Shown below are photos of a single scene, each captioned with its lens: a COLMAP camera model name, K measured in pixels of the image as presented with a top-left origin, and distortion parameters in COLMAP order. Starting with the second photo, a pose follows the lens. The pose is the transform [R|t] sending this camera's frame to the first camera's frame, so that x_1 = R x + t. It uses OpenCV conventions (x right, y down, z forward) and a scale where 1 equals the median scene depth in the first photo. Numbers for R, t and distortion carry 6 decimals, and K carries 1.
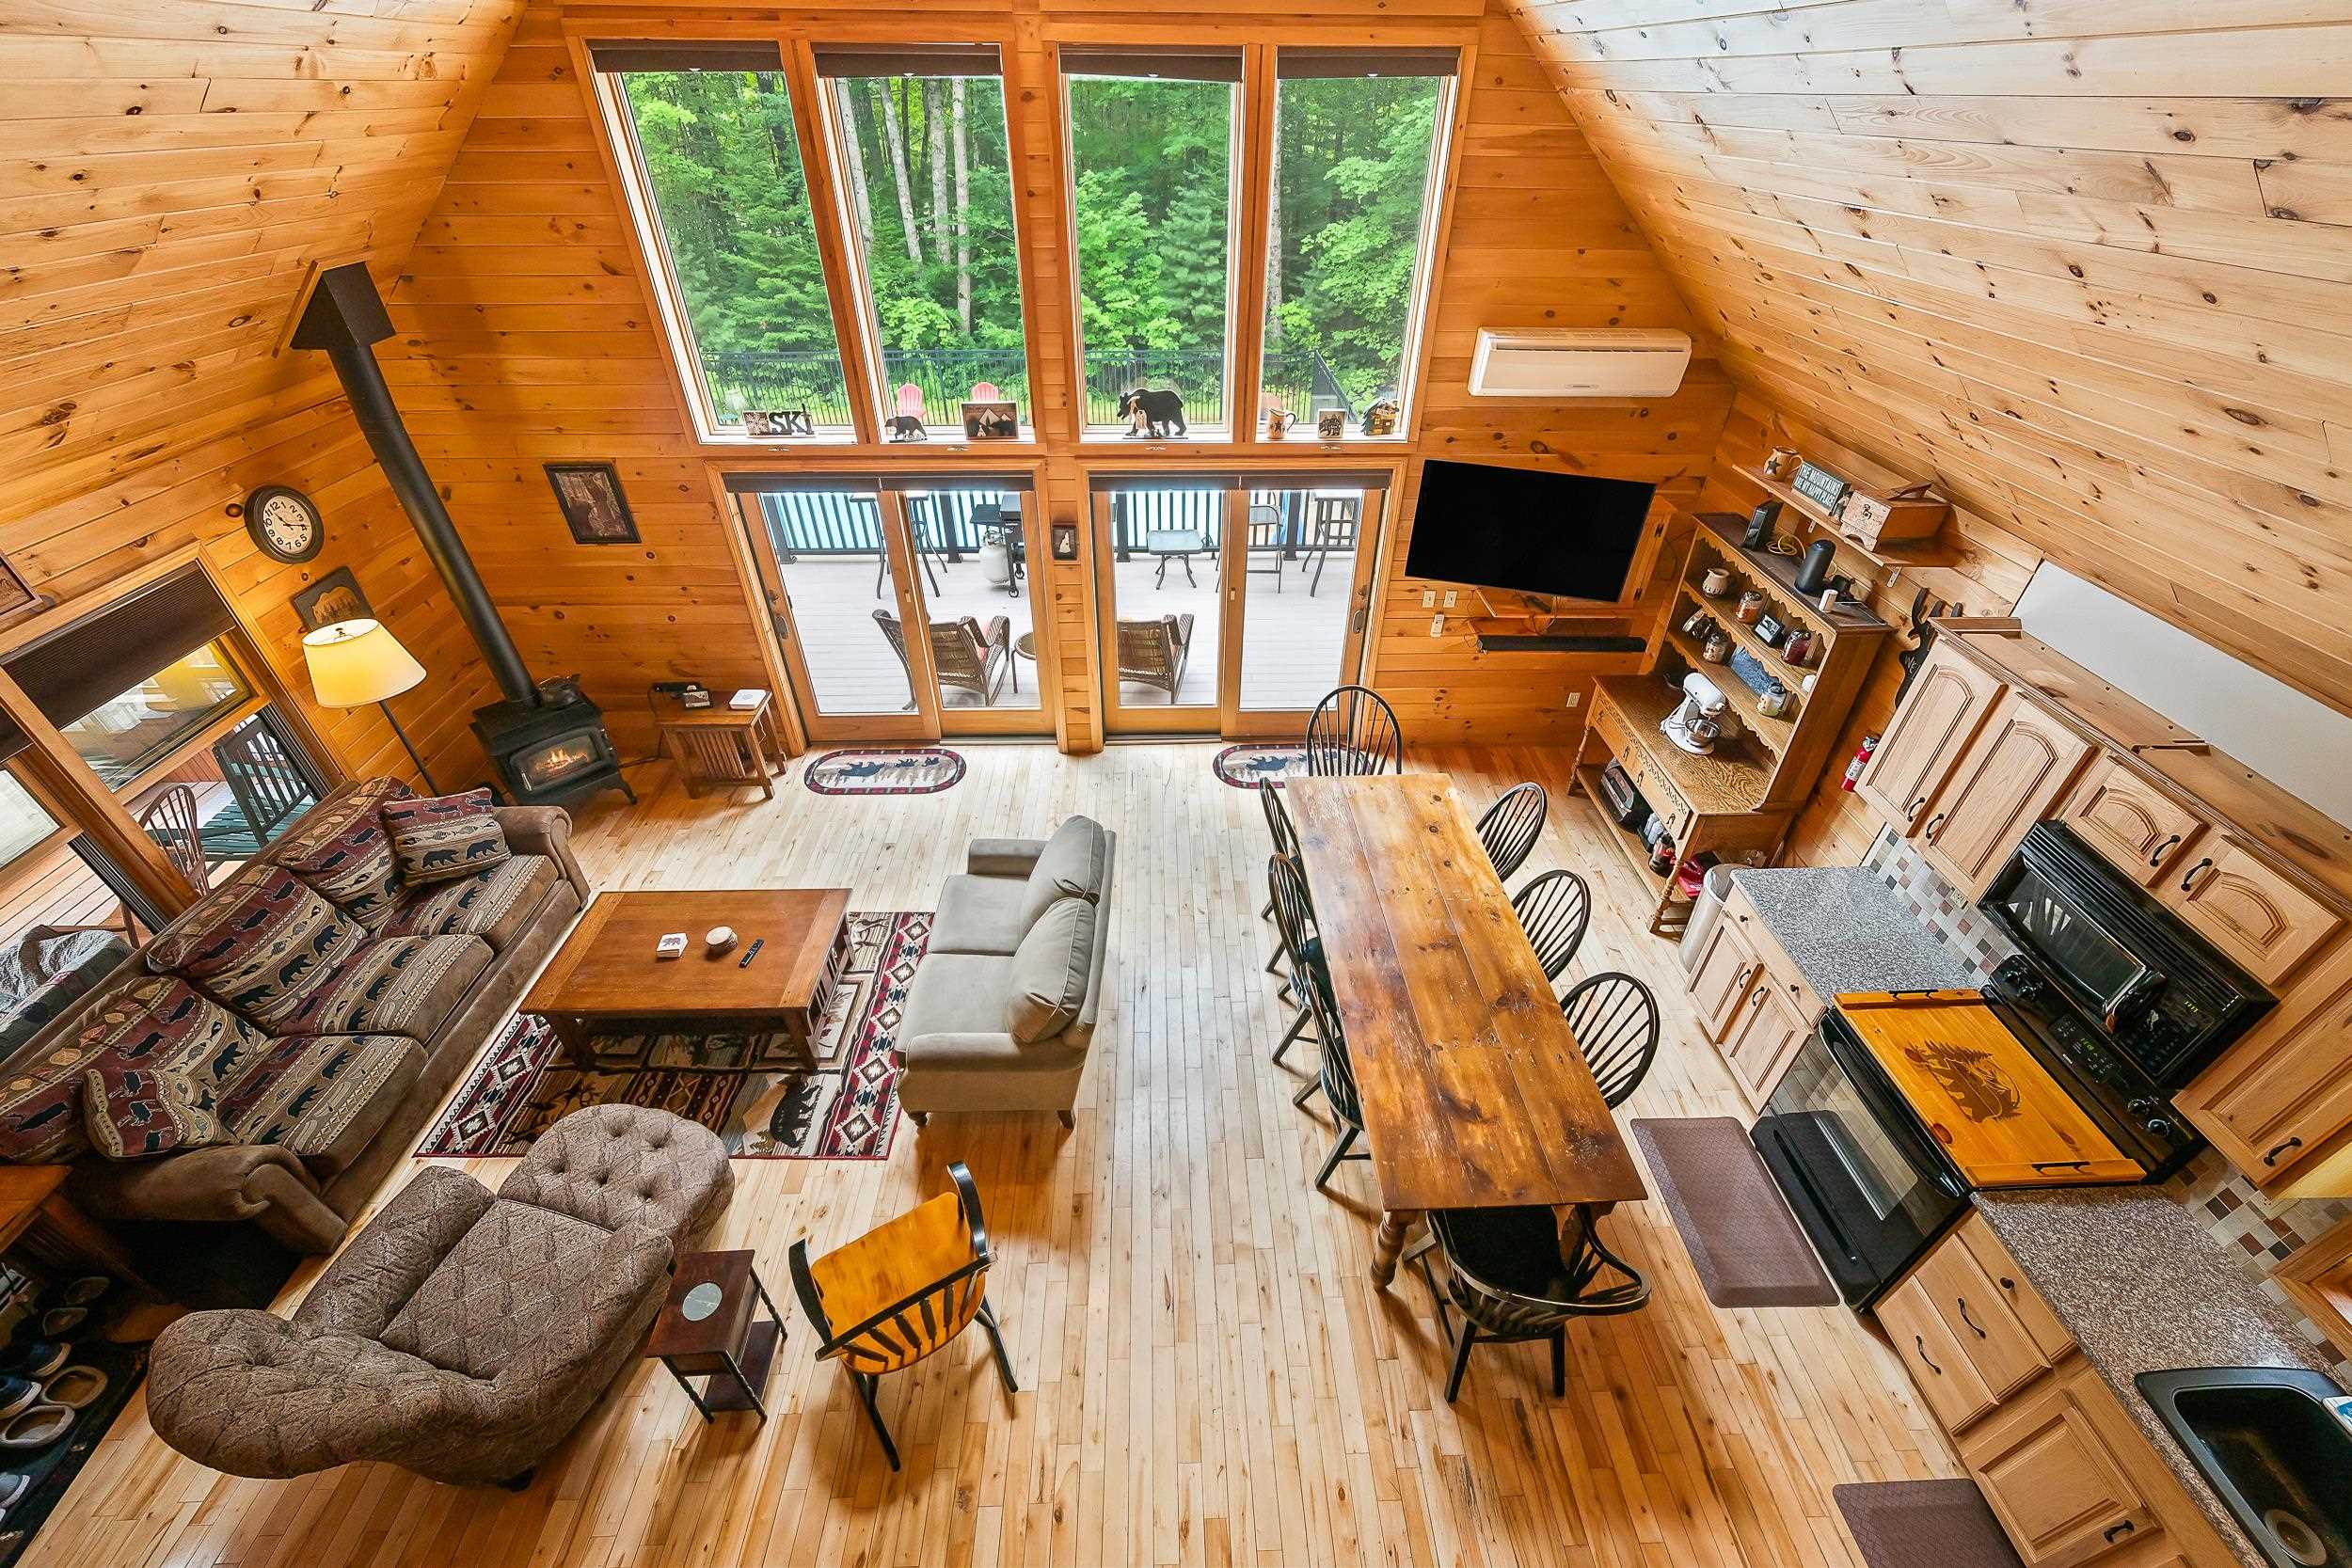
lens RADIAL K [[927.1, 0, 1171.9], [0, 927.1, 777.8], [0, 0, 1]] dist [-0.000283, 0.000009]
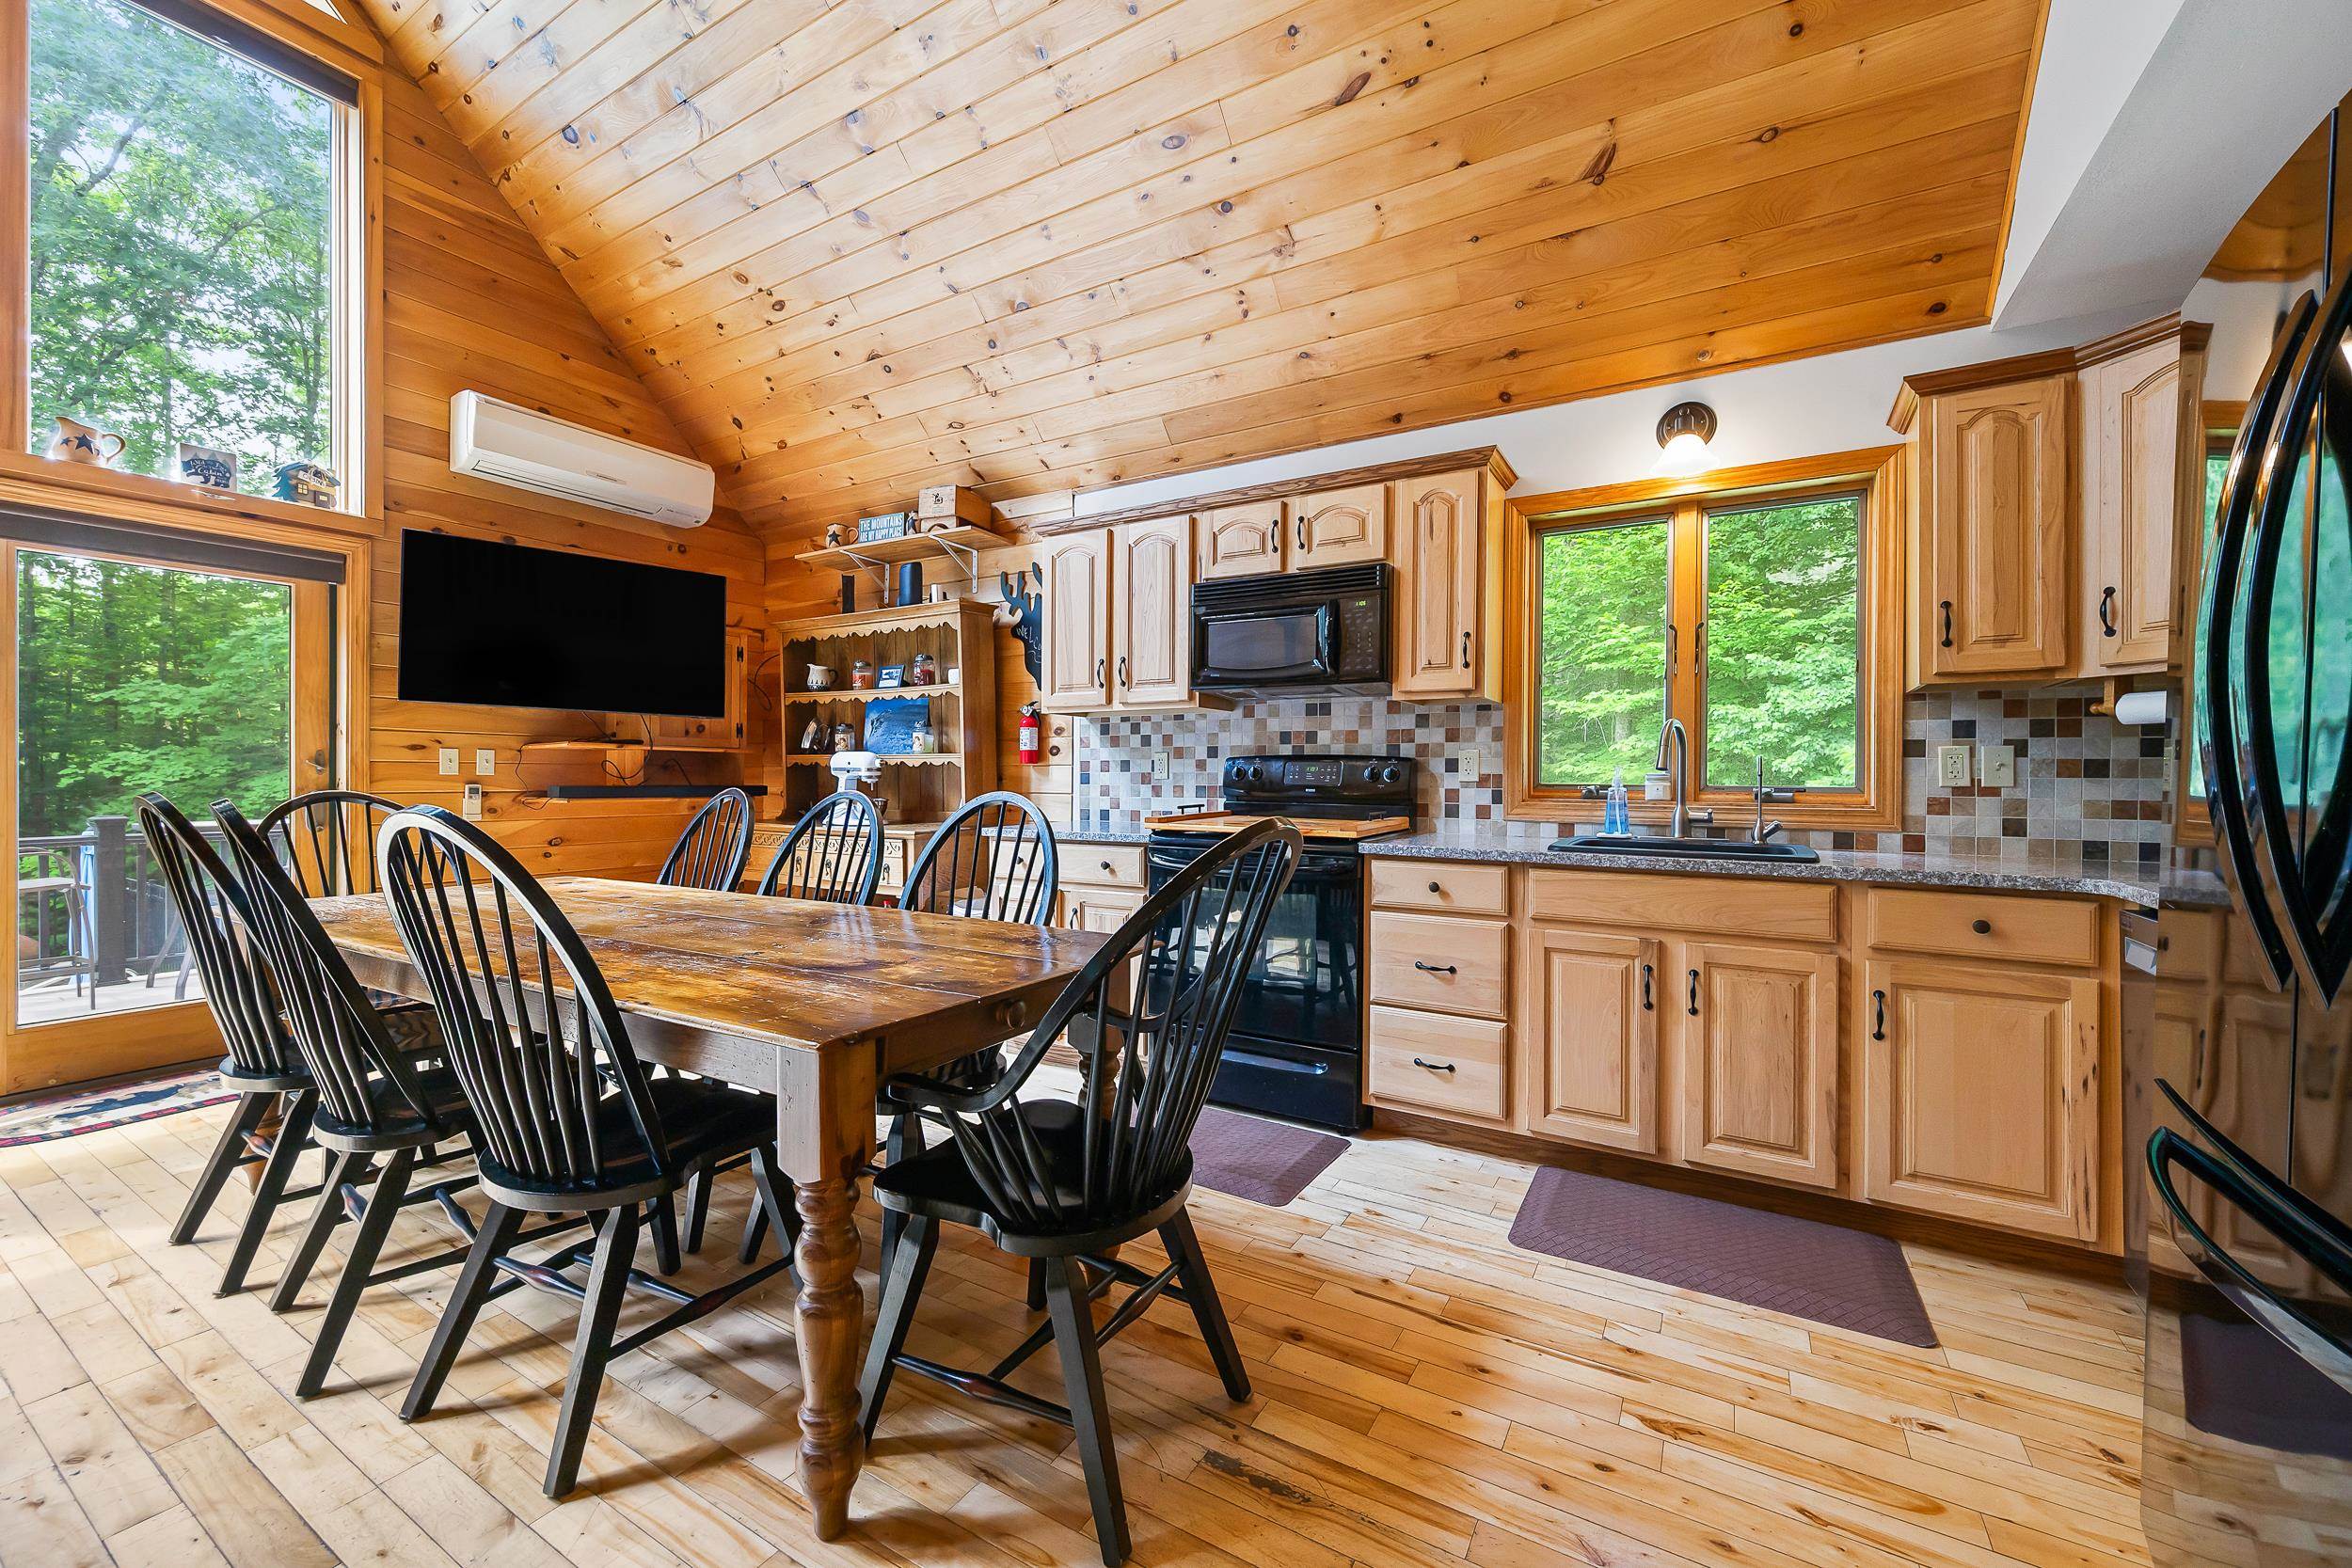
lens RADIAL K [[922.8, 0, 1188.2], [0, 922.8, 773.9], [0, 0, 1]] dist [0.000594, 0.000005]
pose [[0.528913, -0.001454, 0.848675, -0.015871], [0.504463, 0.804699, -0.313014, 0.399091], [-0.682472, 0.593682, 0.426349, 0.452565]]
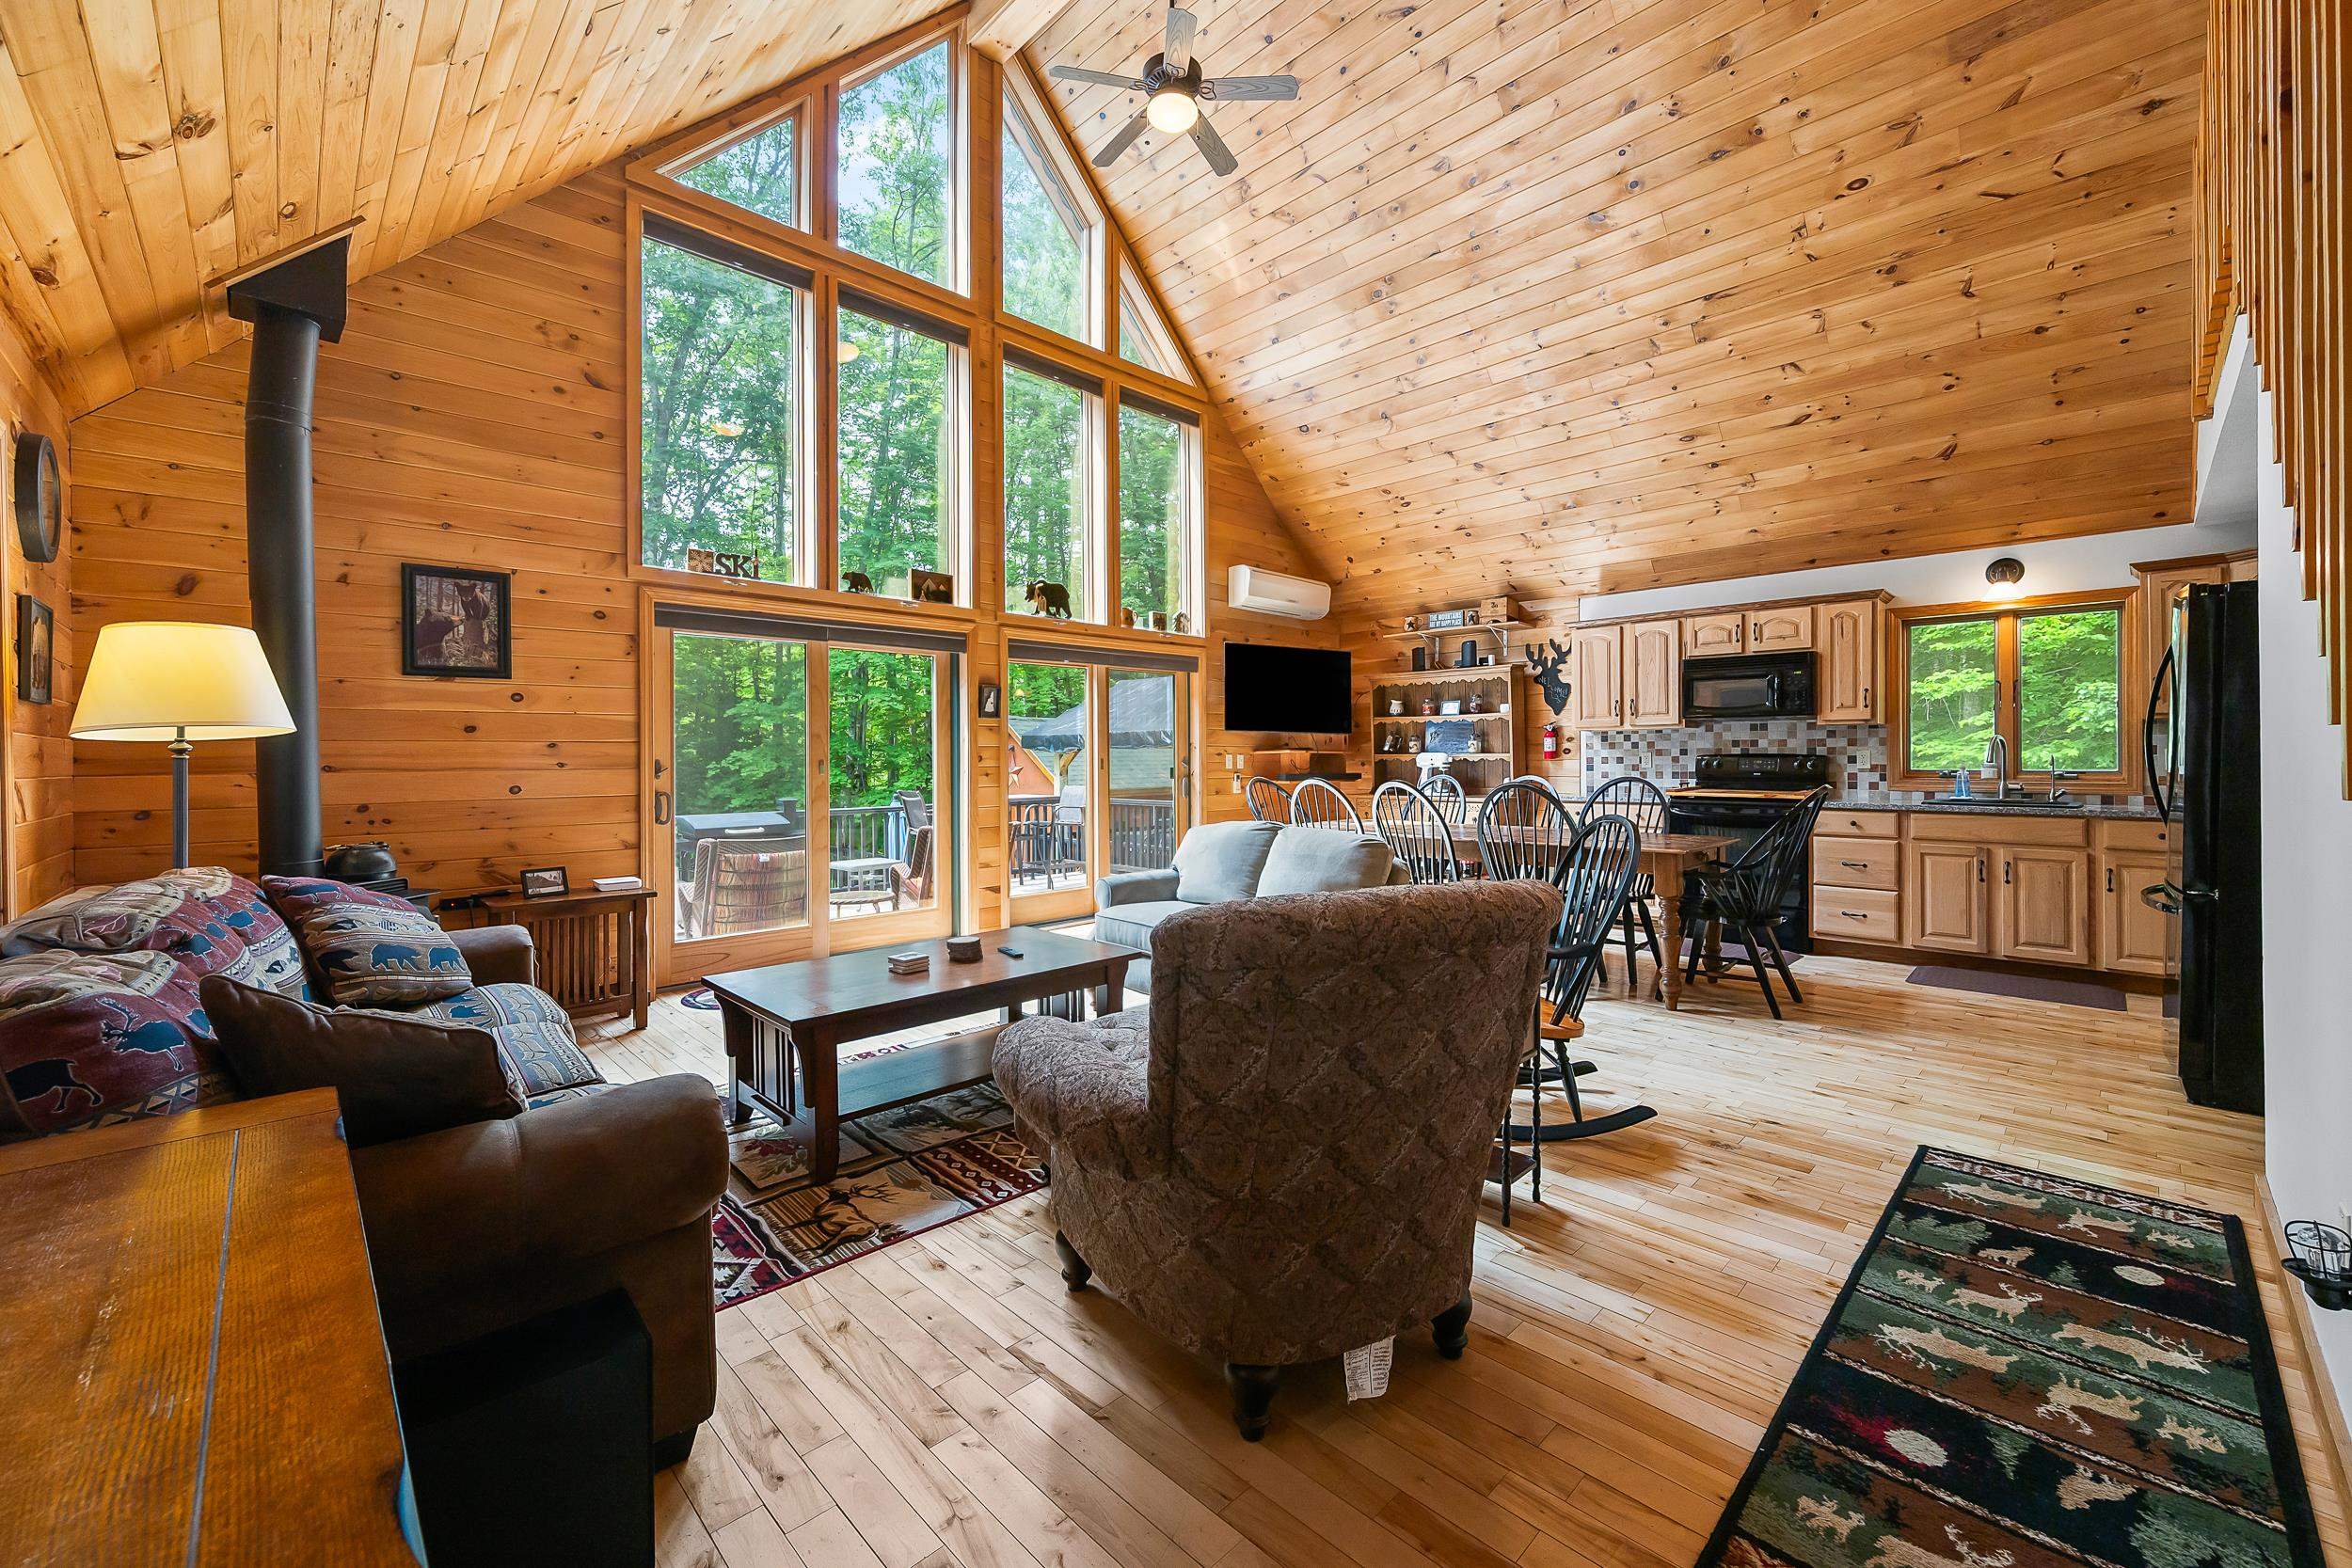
lens RADIAL K [[936.6, 0, 1187.5], [0, 936.6, 755.4], [0, 0, 1]] dist [-0.000537, -0.000072]
pose [[0.729666, -0.007108, 0.683766, -0.858415], [0.415449, 0.798842, -0.435032, 0.448703], [-0.543129, 0.601498, 0.585842, 0.352263]]
